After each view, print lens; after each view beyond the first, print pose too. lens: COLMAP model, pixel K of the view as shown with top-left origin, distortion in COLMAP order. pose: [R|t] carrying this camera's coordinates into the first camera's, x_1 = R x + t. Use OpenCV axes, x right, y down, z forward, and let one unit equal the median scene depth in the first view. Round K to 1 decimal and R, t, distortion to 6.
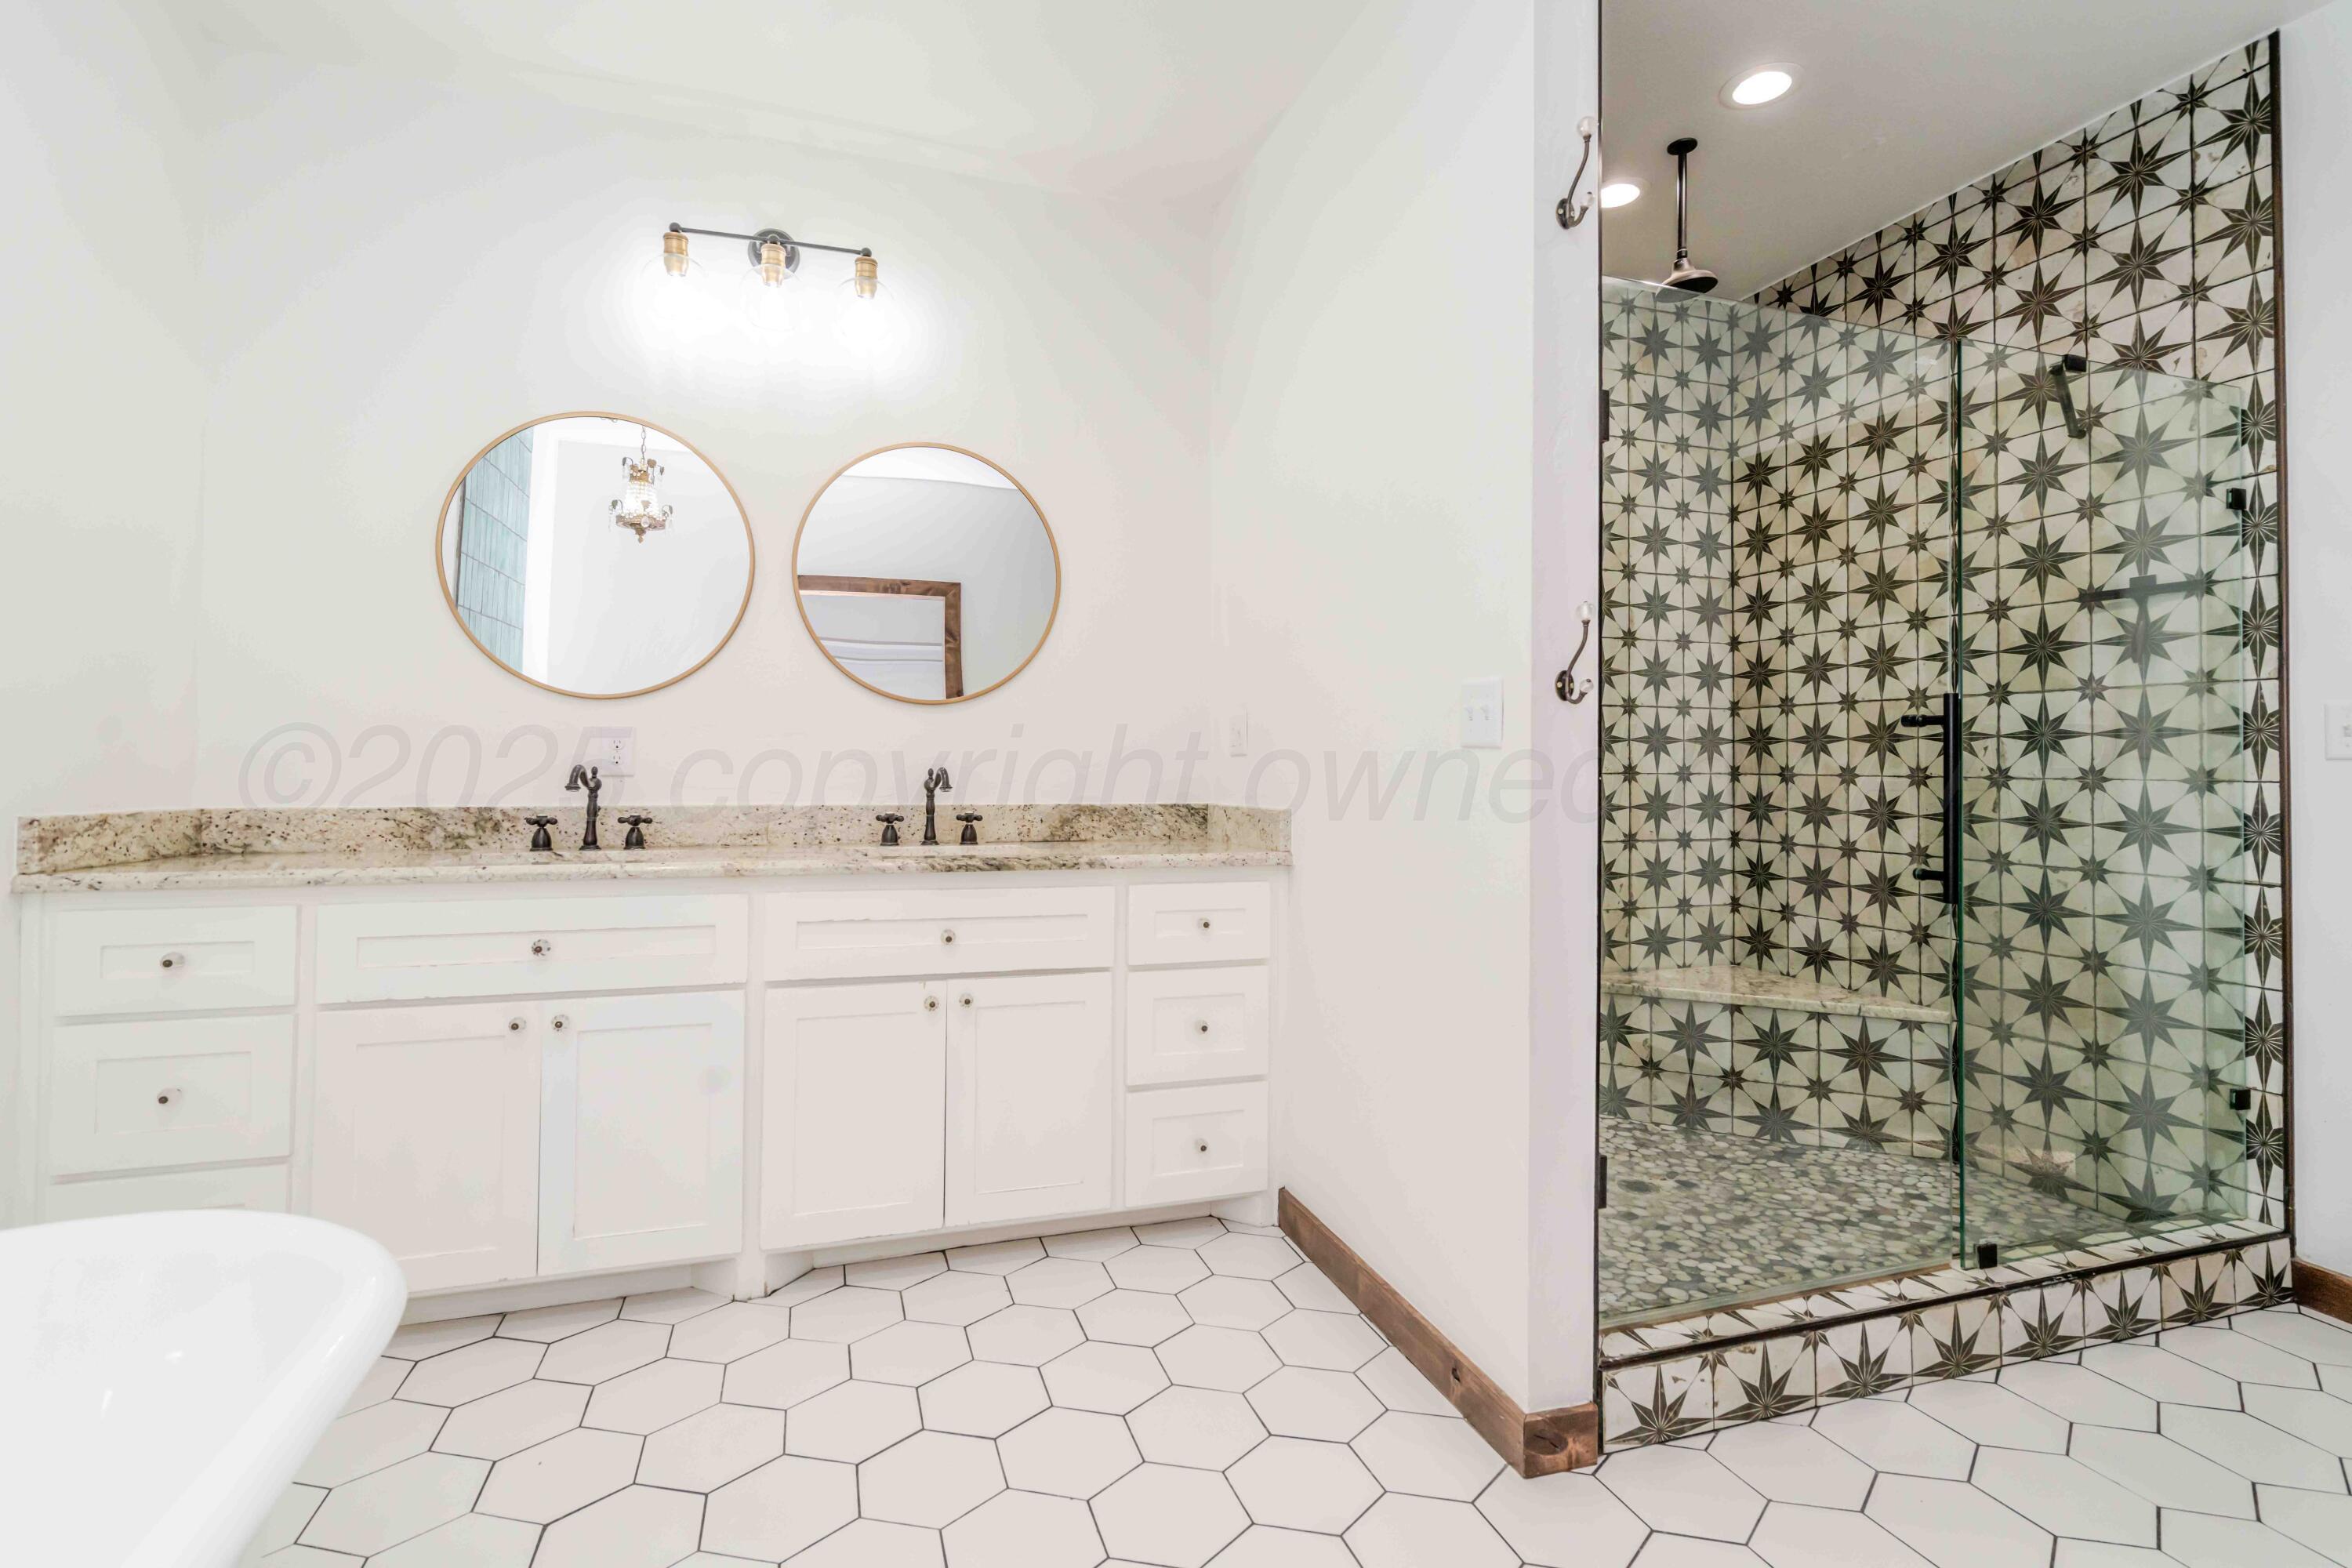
lens RADIAL K [[1091.6, 0, 1177.0], [0, 1091.6, 760.4], [0, 0, 1]] dist [-0.000914, 0.000299]
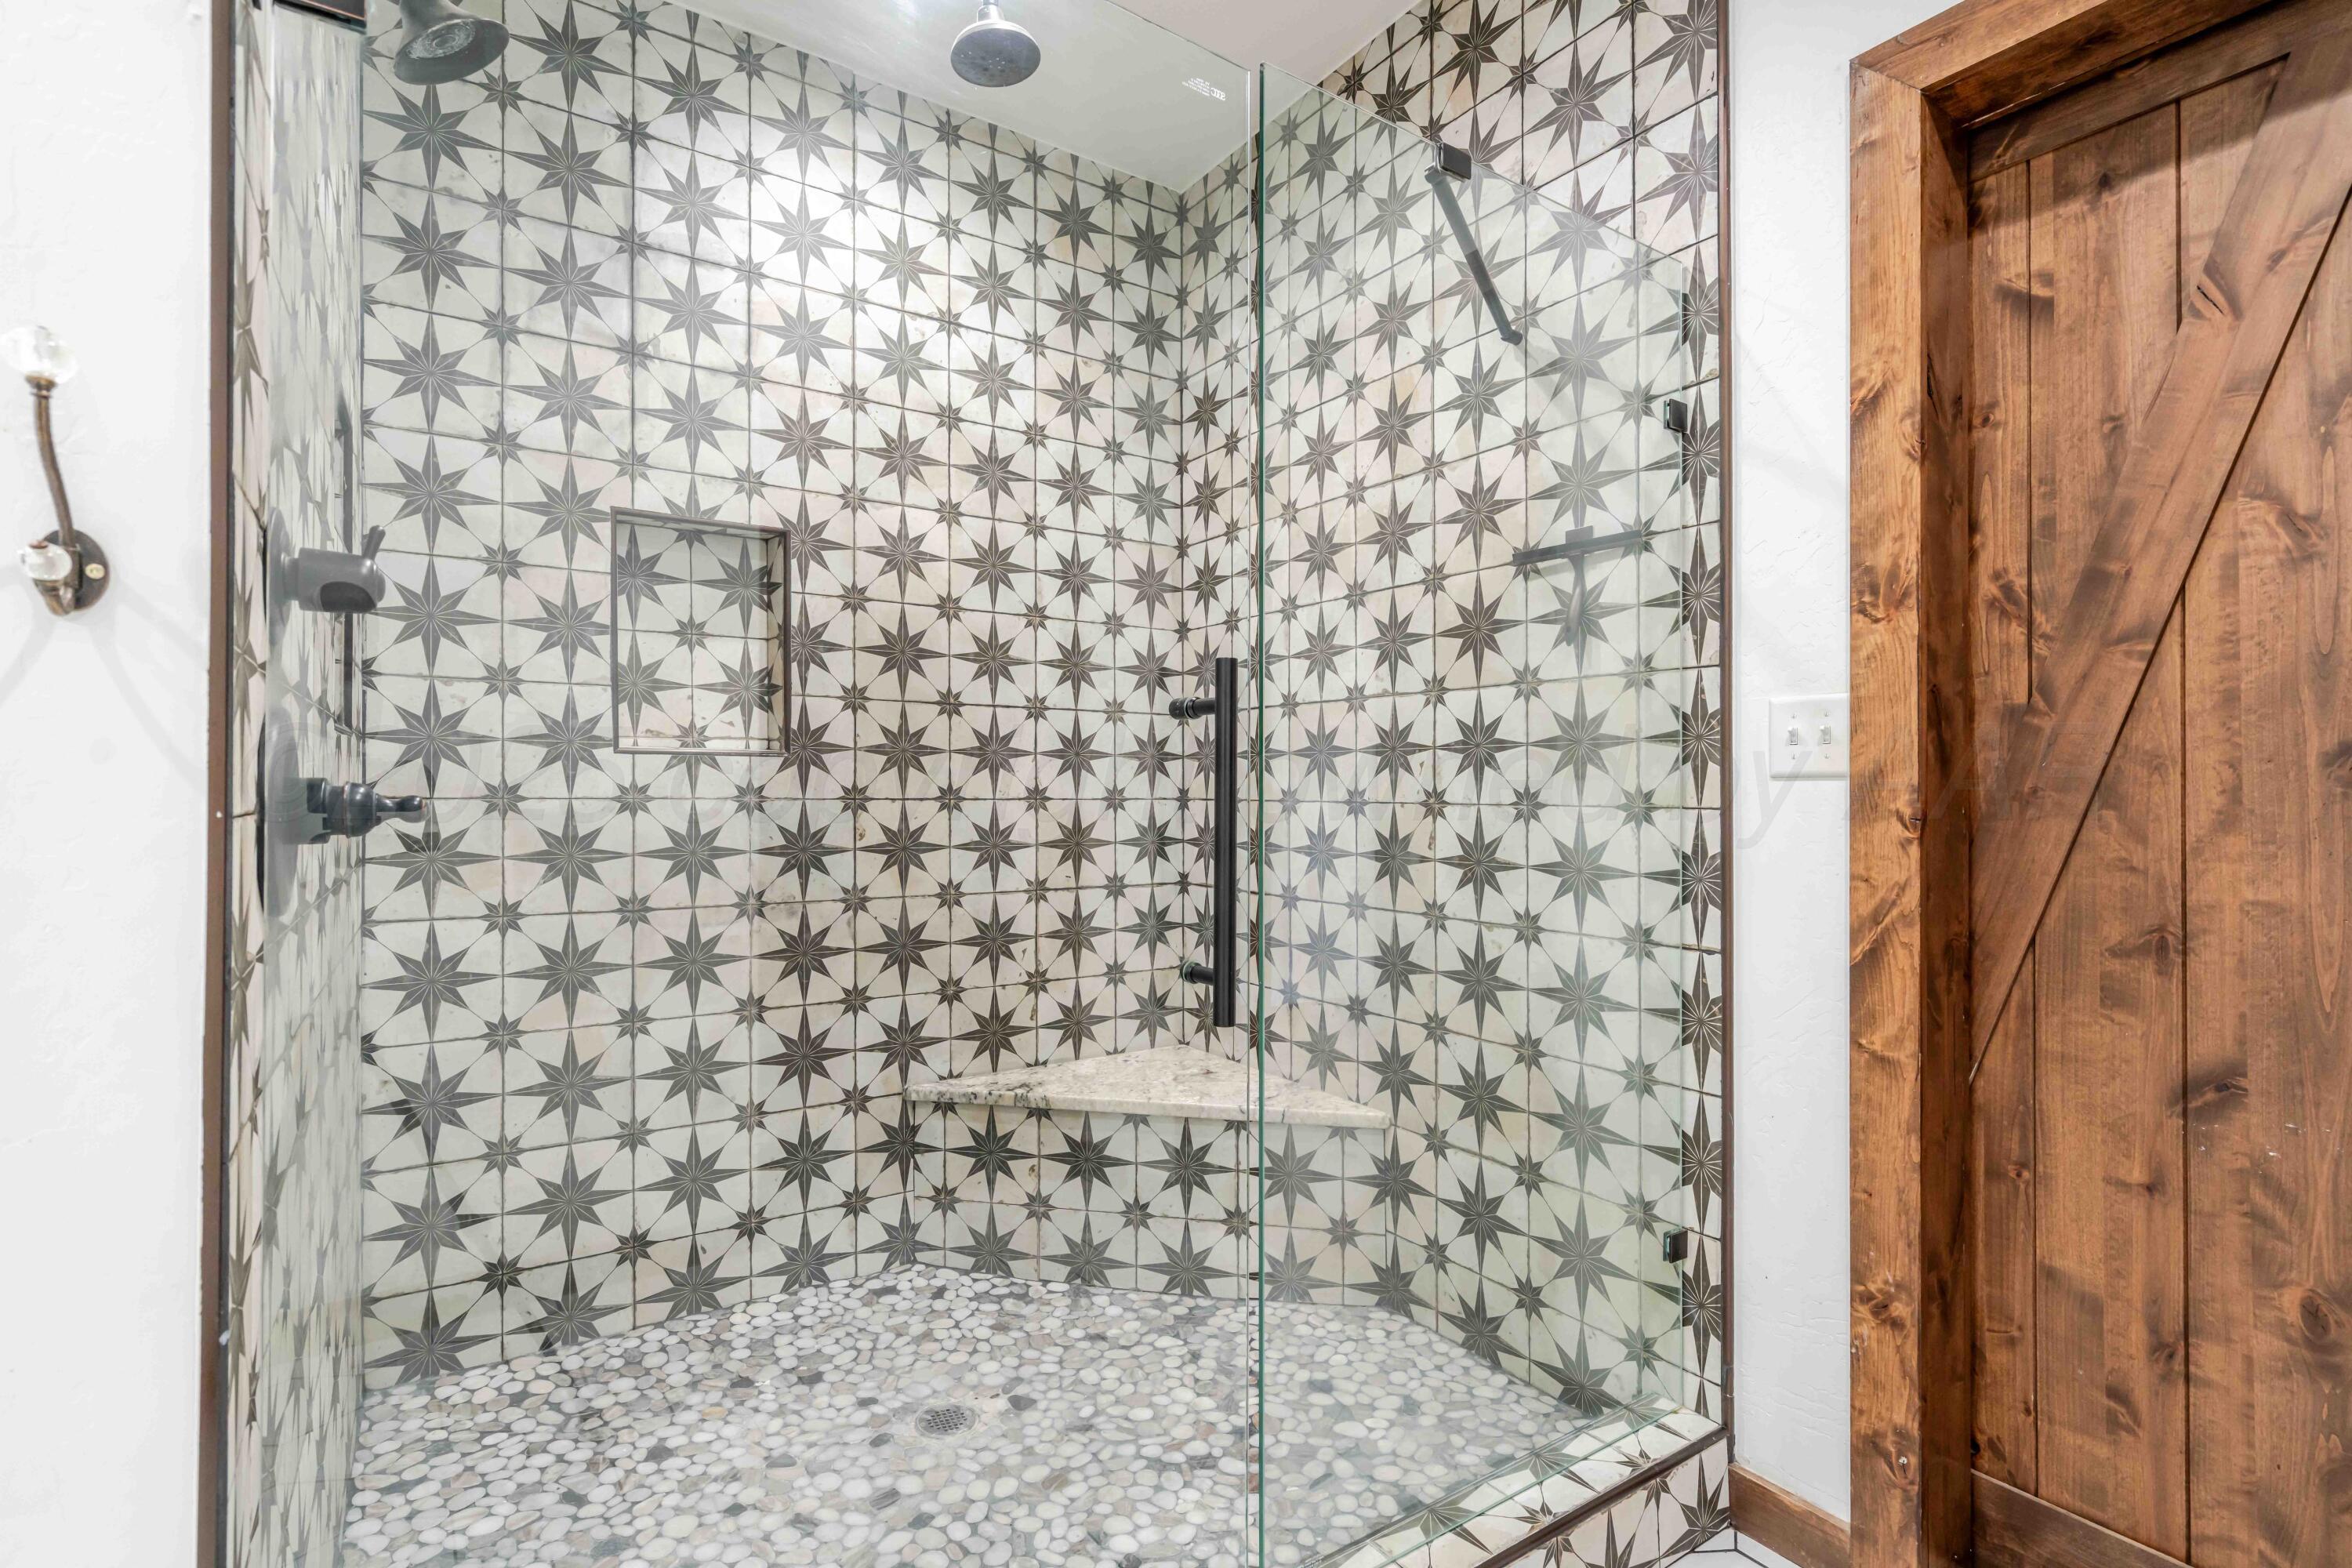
lens RADIAL K [[1091.6, 0, 1174.6], [0, 1091.6, 797.8], [0, 0, 1]] dist [-0.000914, 0.000299]
pose [[0.962574, -0.003172, 0.271001, 0.443517], [0.000182, 0.999939, 0.011060, 0.004352], [-0.271019, -0.010597, 0.962516, 0.382106]]
